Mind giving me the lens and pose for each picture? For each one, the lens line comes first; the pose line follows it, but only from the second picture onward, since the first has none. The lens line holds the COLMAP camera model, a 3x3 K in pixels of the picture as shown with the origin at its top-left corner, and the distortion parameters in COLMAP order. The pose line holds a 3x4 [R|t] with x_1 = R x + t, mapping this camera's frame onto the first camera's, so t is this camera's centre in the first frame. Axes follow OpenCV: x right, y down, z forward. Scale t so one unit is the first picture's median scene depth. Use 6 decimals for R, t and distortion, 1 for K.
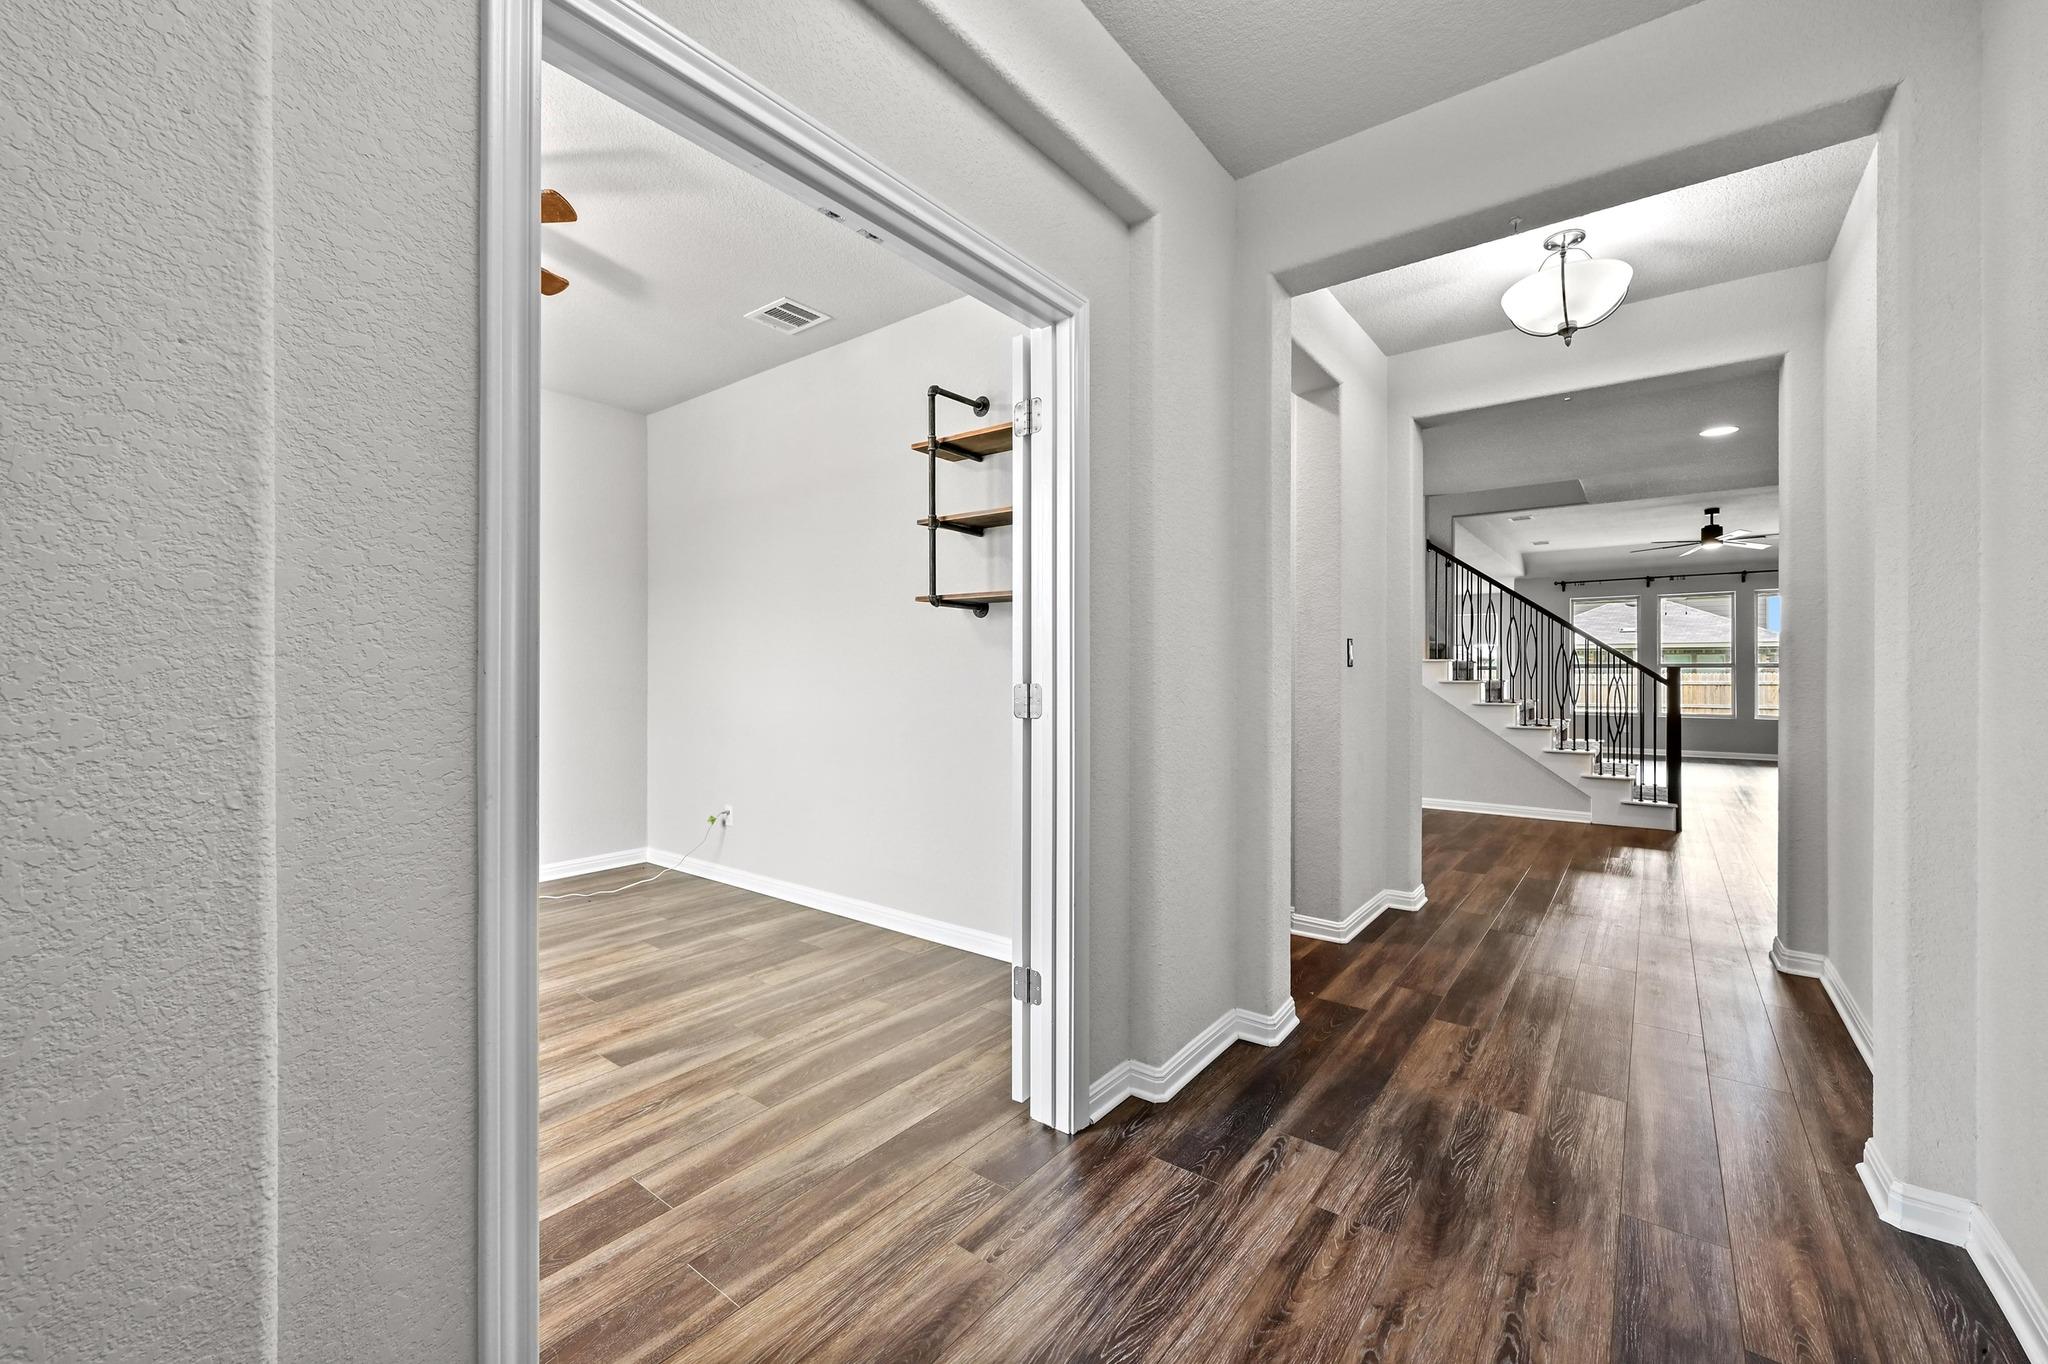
lens RADIAL K [[815.8, 0, 978.2], [0, 815.8, 666.2], [0, 0, 1]] dist [-0.001435, 0.001043]
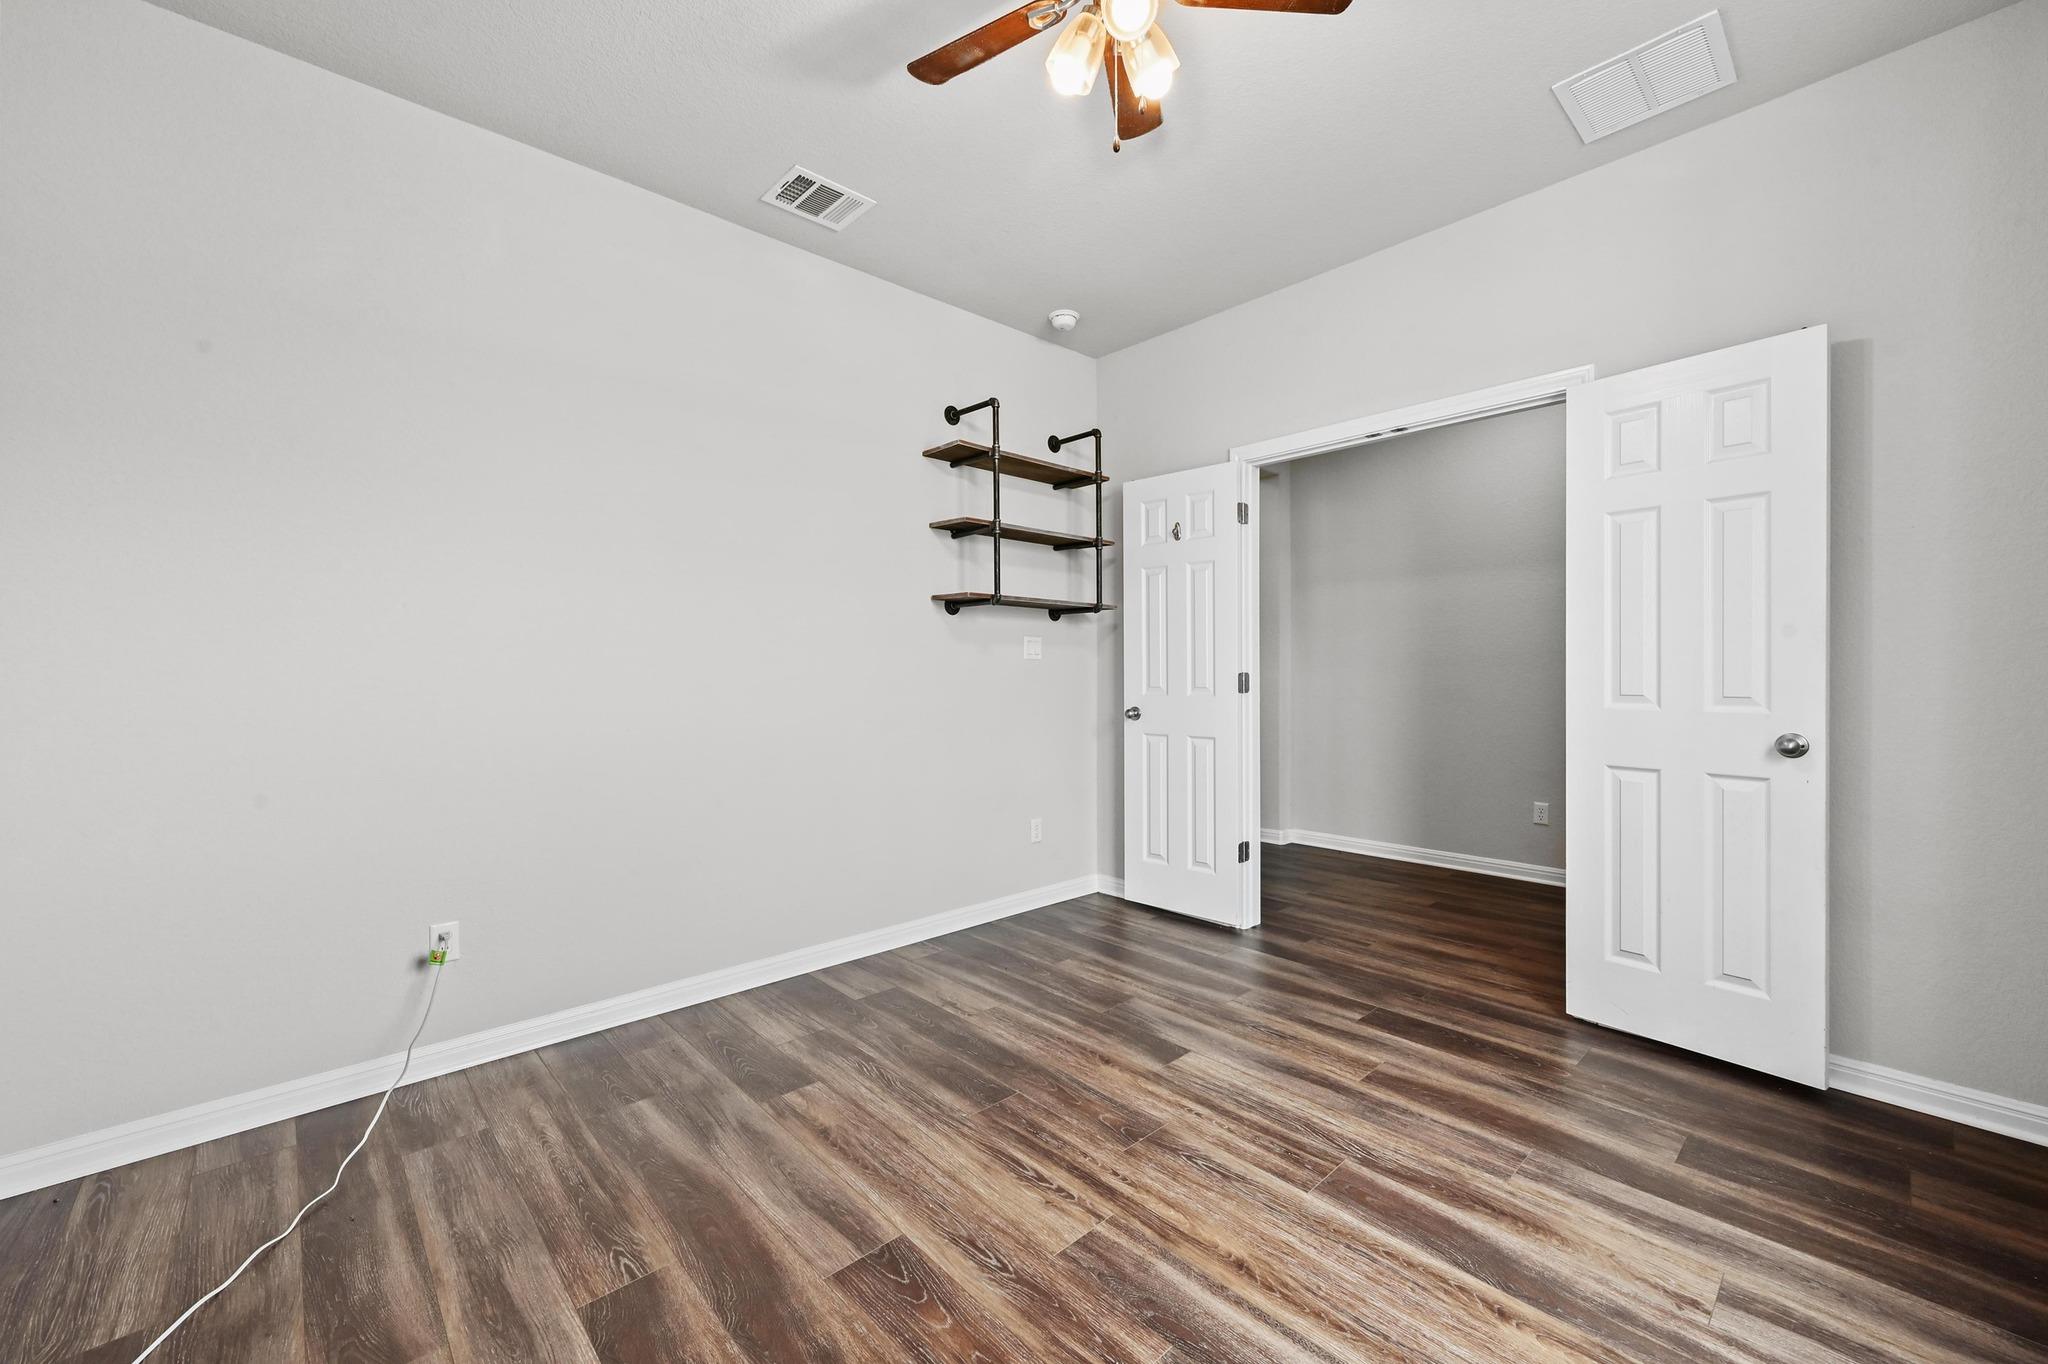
lens RADIAL K [[815.8, 0, 1044.6], [0, 815.8, 685.1], [0, 0, 1]] dist [-0.001435, 0.001043]
pose [[0.134300, -0.017060, 0.990794, -1.157166], [0.002570, 0.999854, 0.016867, 0.014623], [-0.990937, 0.000281, 0.134324, 0.827955]]
